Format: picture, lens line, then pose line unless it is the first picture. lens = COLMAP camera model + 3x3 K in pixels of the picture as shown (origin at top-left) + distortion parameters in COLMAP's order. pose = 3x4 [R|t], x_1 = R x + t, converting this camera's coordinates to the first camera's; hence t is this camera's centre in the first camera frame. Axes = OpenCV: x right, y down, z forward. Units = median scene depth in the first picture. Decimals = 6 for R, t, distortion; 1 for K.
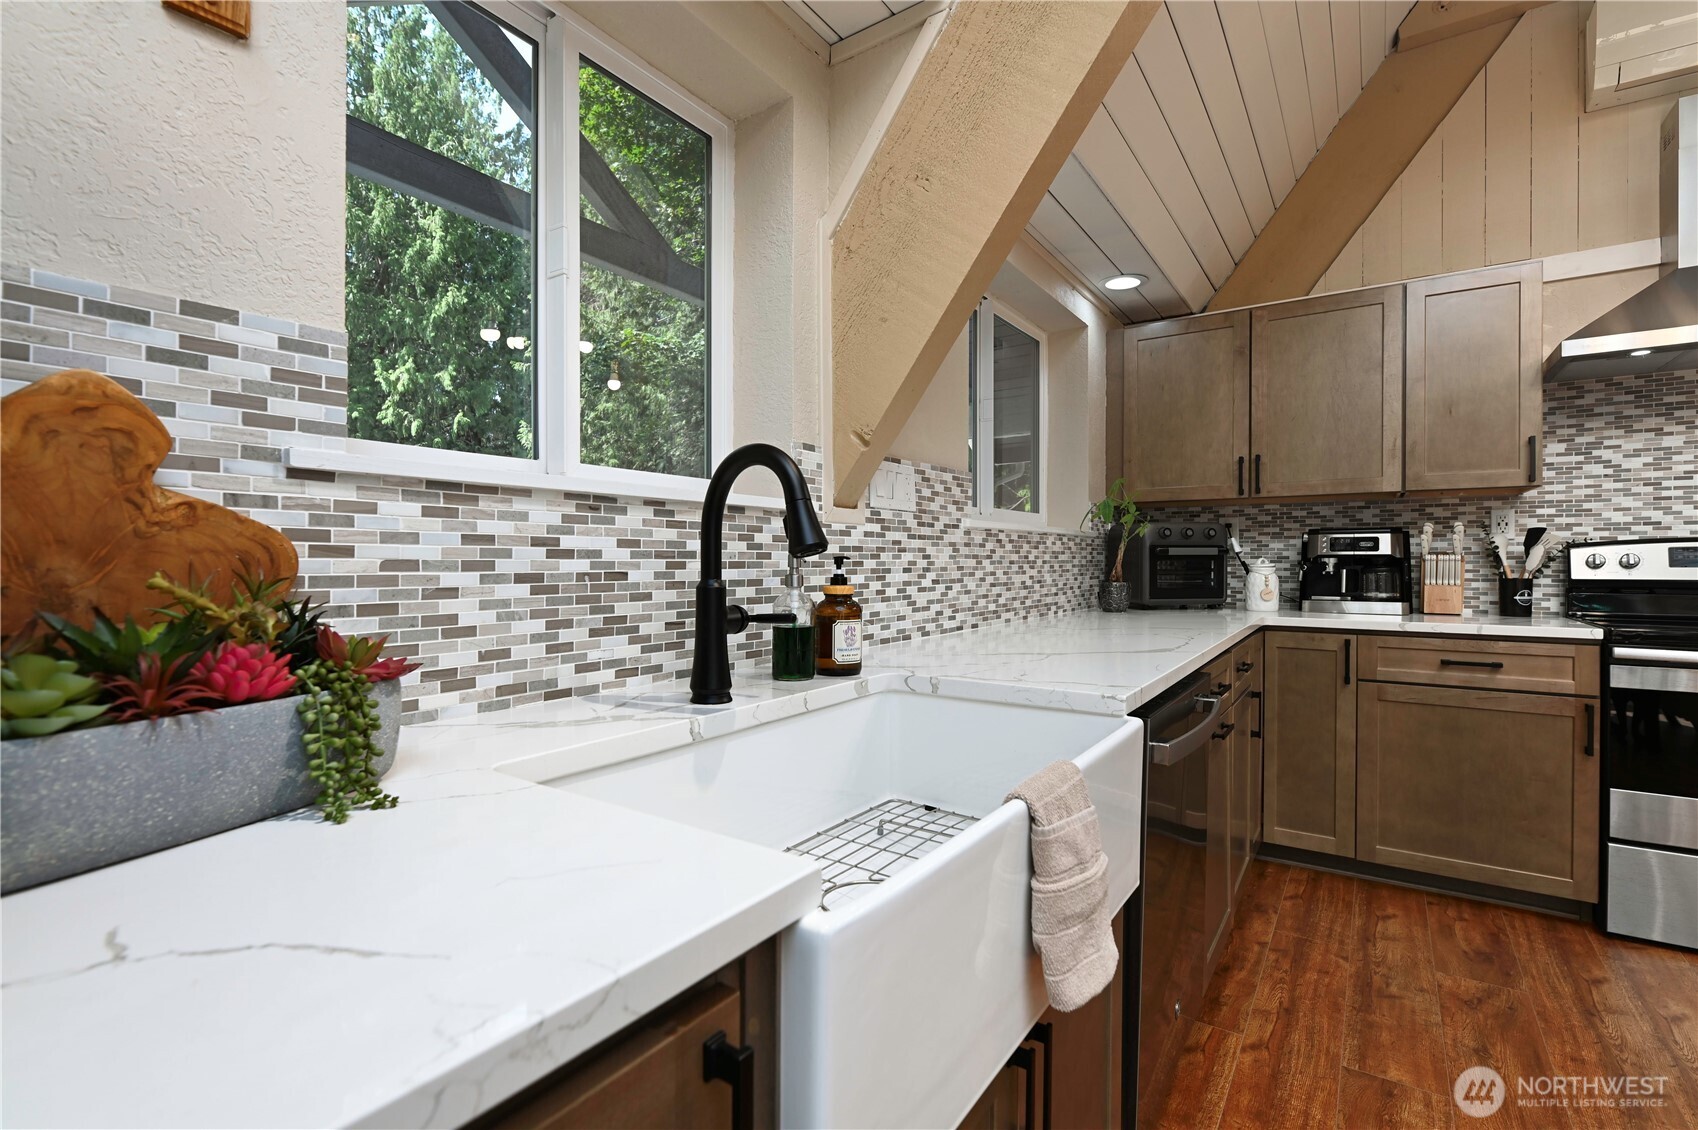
lens RADIAL K [[774.7, 0, 849.0], [0, 774.7, 565.0], [0, 0, 1]] dist [-0.001276, -0.000886]
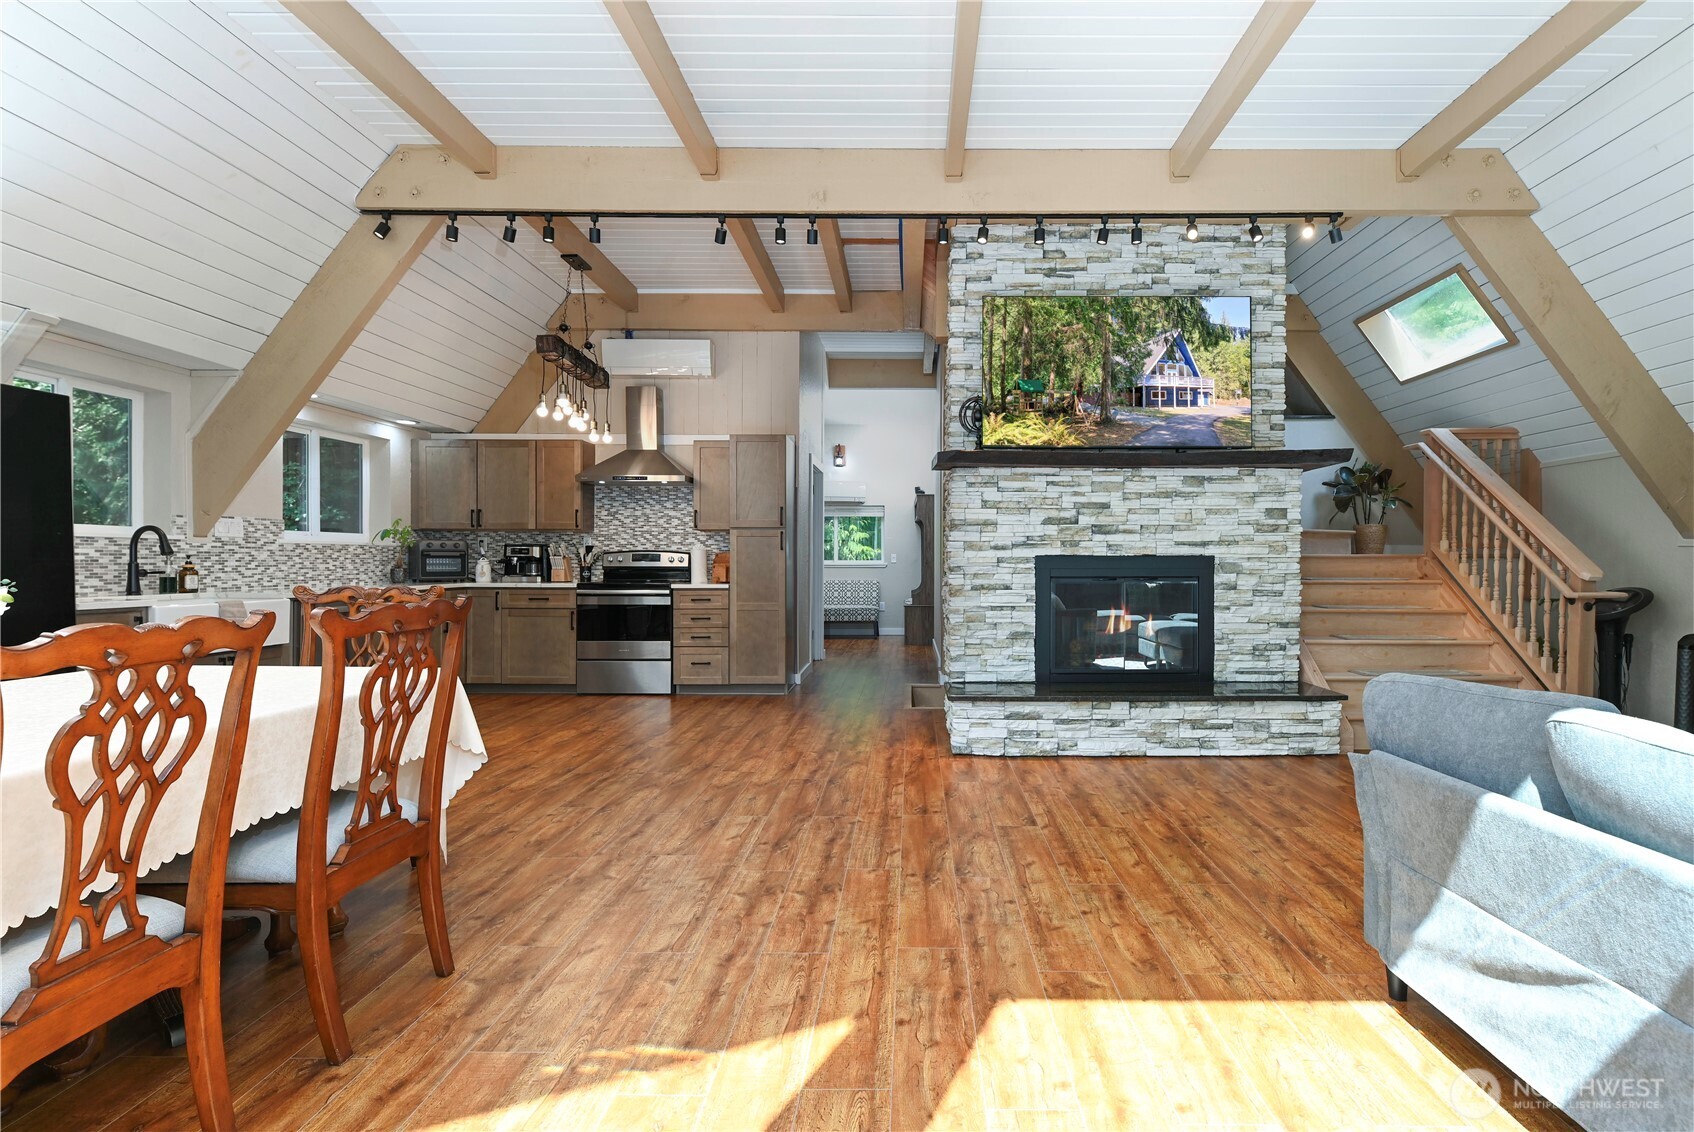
lens RADIAL K [[807.3, 0, 913.0], [0, 807.3, 567.5], [0, 0, 1]] dist [-0.000072, 0.000122]
pose [[0.823255, -0.001420, 0.567670, 0.285366], [-0.000020, 0.999997, 0.002530, 0.015567], [-0.567672, -0.002094, 0.823252, -1.753738]]
